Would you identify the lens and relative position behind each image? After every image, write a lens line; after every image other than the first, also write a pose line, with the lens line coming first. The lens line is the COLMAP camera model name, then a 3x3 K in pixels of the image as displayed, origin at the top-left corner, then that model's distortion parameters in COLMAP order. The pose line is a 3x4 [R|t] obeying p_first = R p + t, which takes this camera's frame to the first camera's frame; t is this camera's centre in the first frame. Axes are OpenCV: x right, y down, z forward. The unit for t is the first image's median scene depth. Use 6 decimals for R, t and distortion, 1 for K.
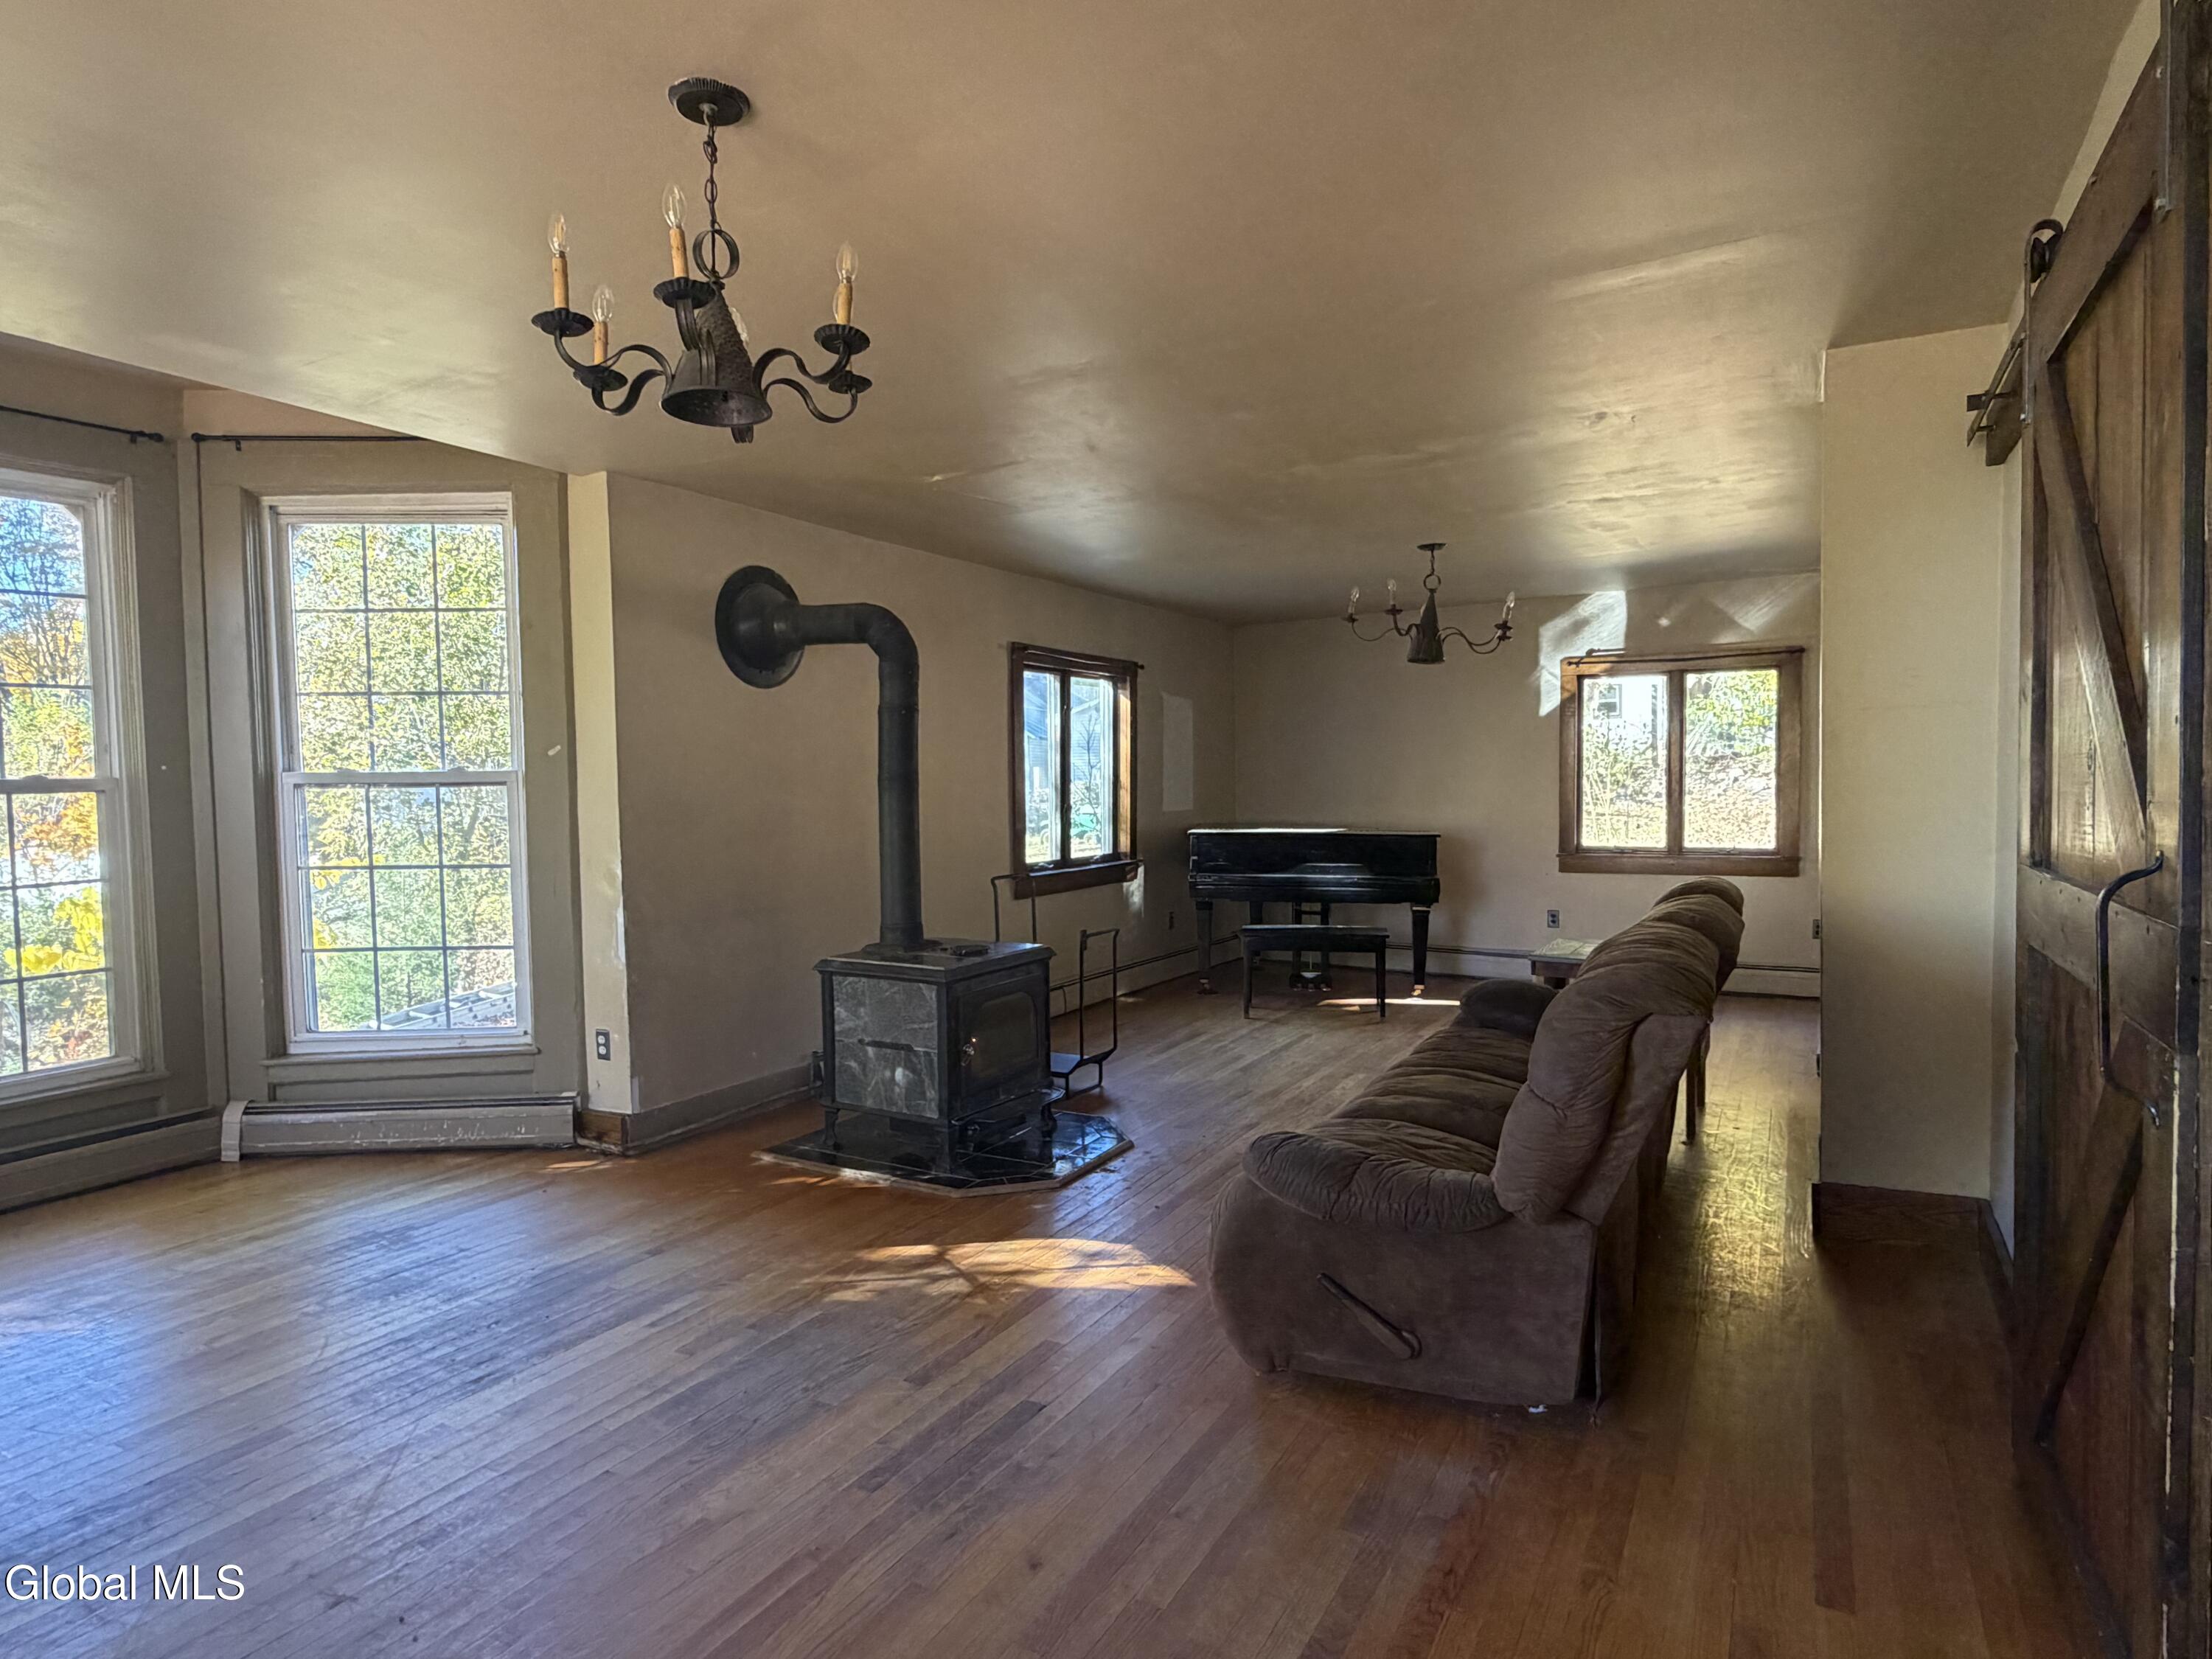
lens RADIAL K [[1219.7, 0, 1116.3], [0, 1219.7, 835.0], [0, 0, 1]] dist [-0.001034, -0.001989]
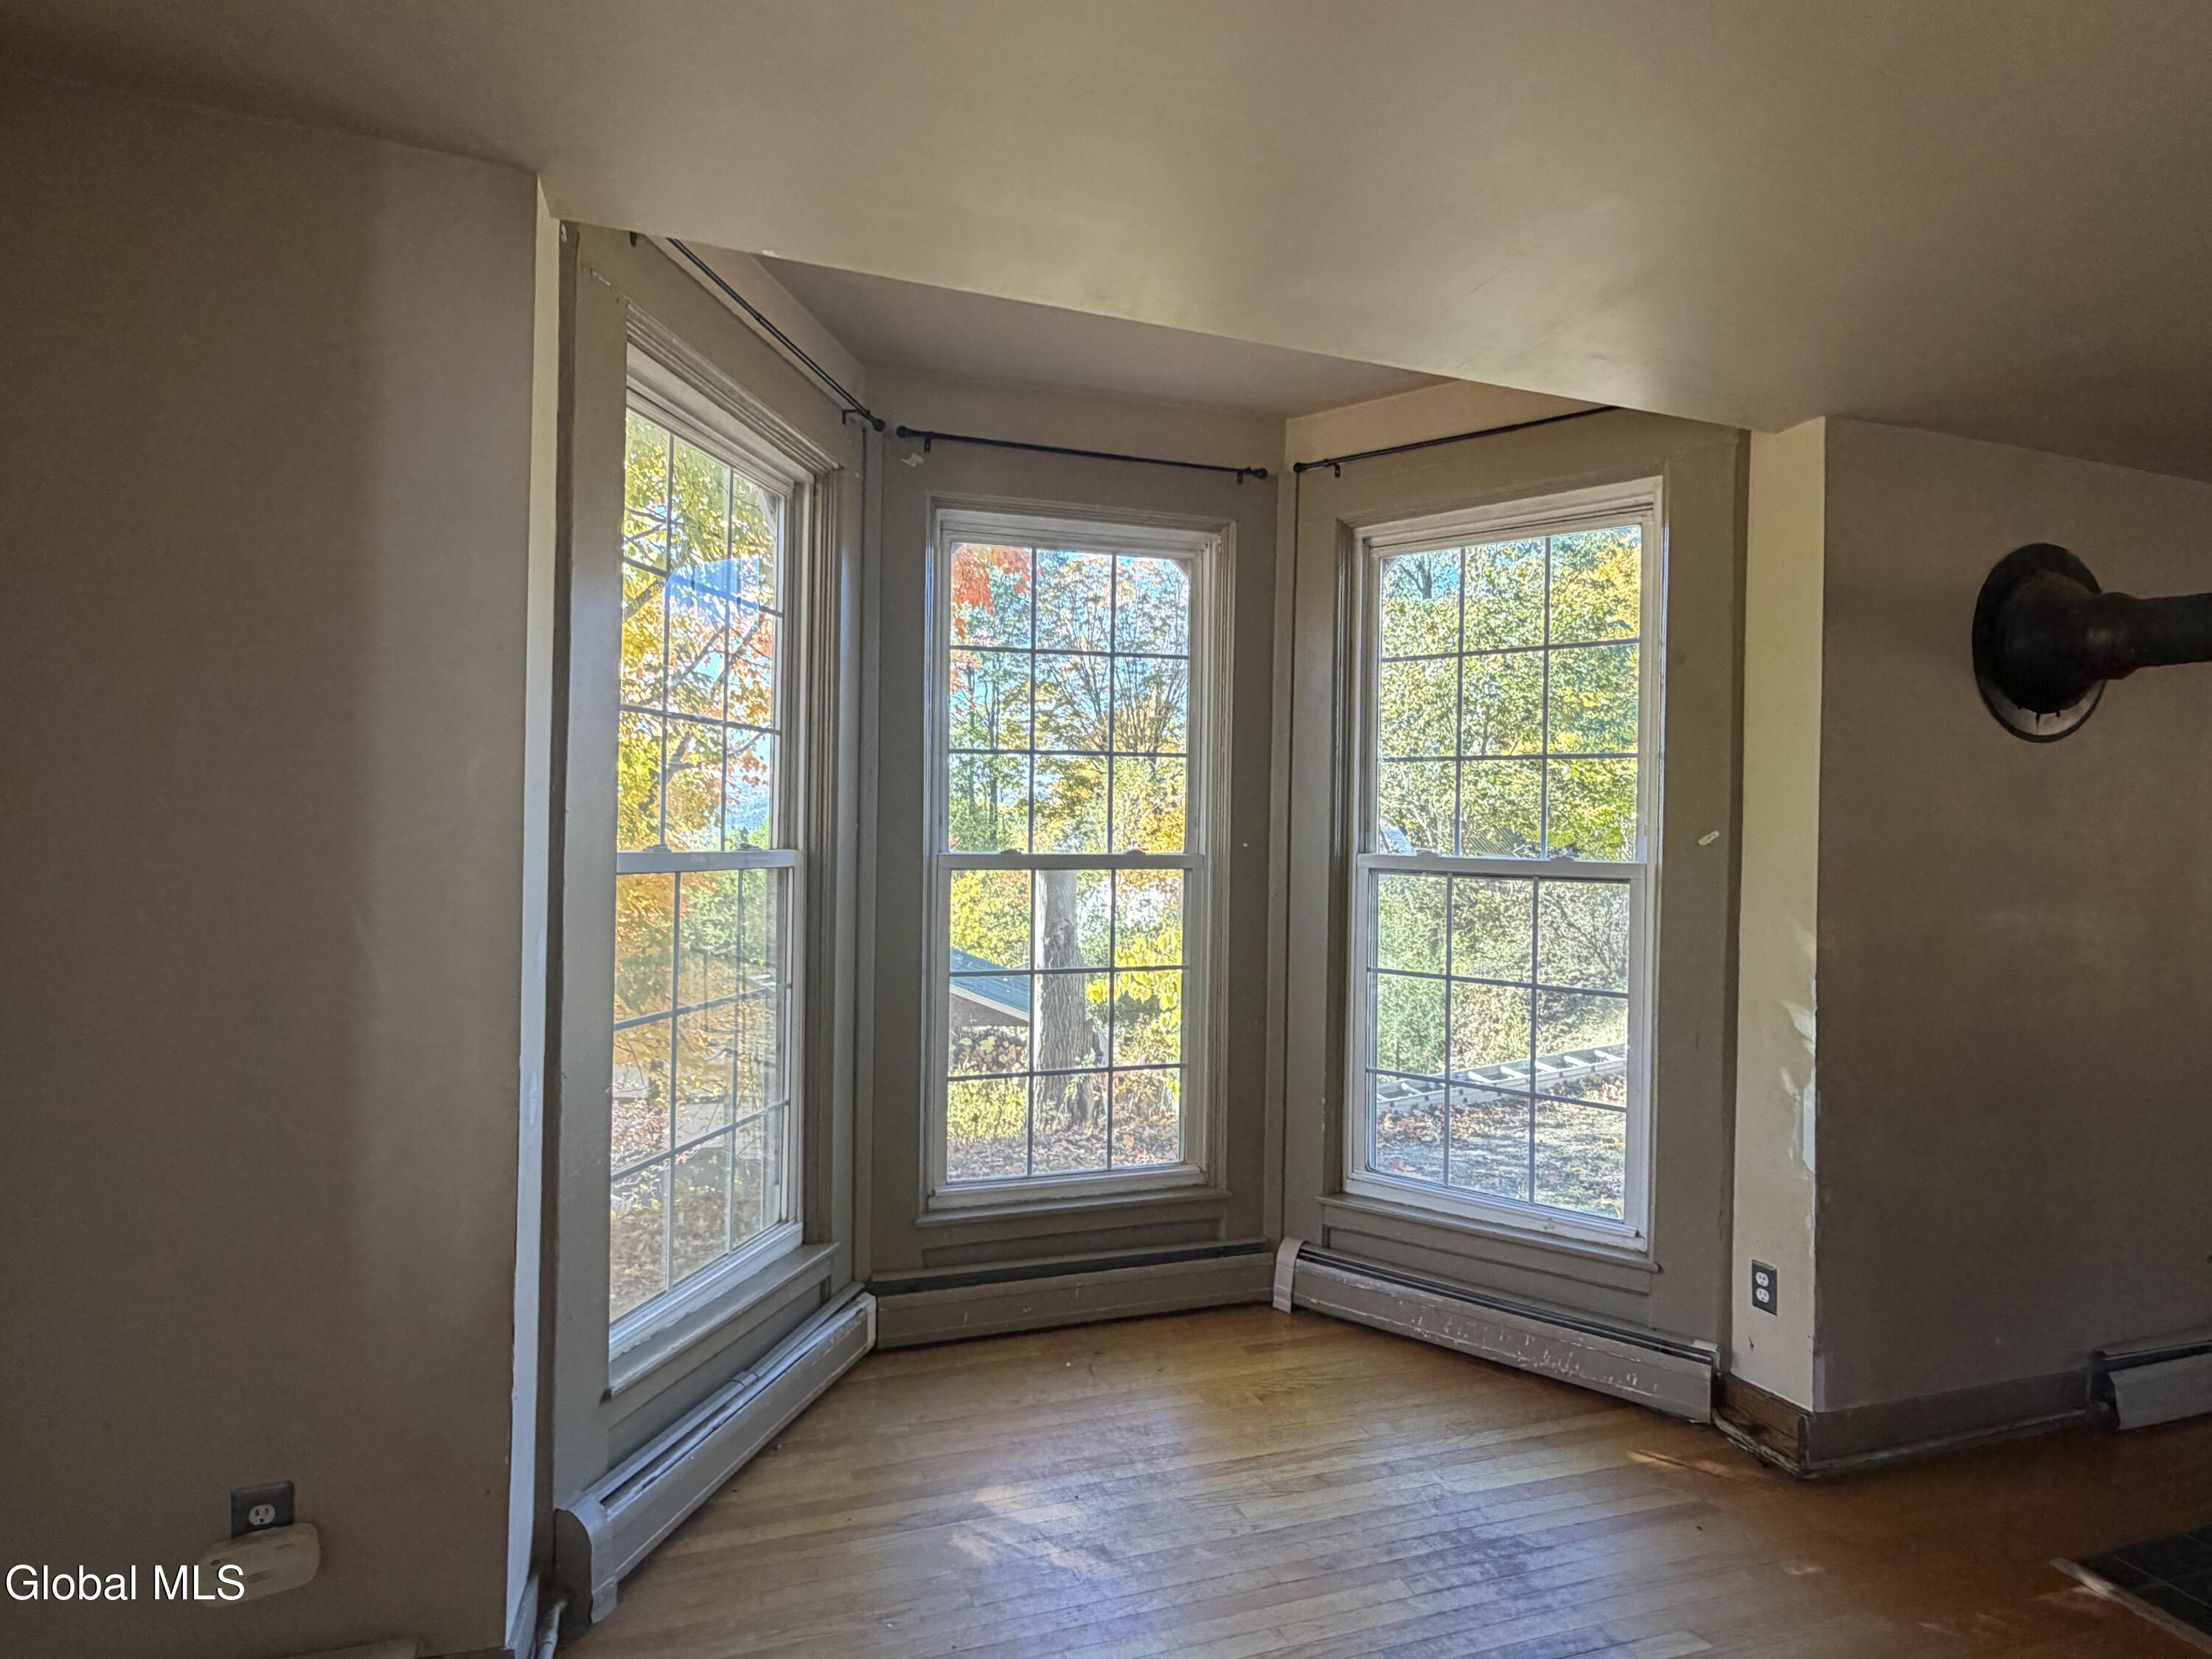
lens RADIAL K [[1219.7, 0, 1104.6], [0, 1219.7, 831.5], [0, 0, 1]] dist [-0.001034, -0.001989]
pose [[0.740358, 0.028107, -0.671625, -0.253775], [-0.058049, 0.998066, -0.022222, -0.038574], [0.669702, 0.055439, 0.740558, 0.265666]]
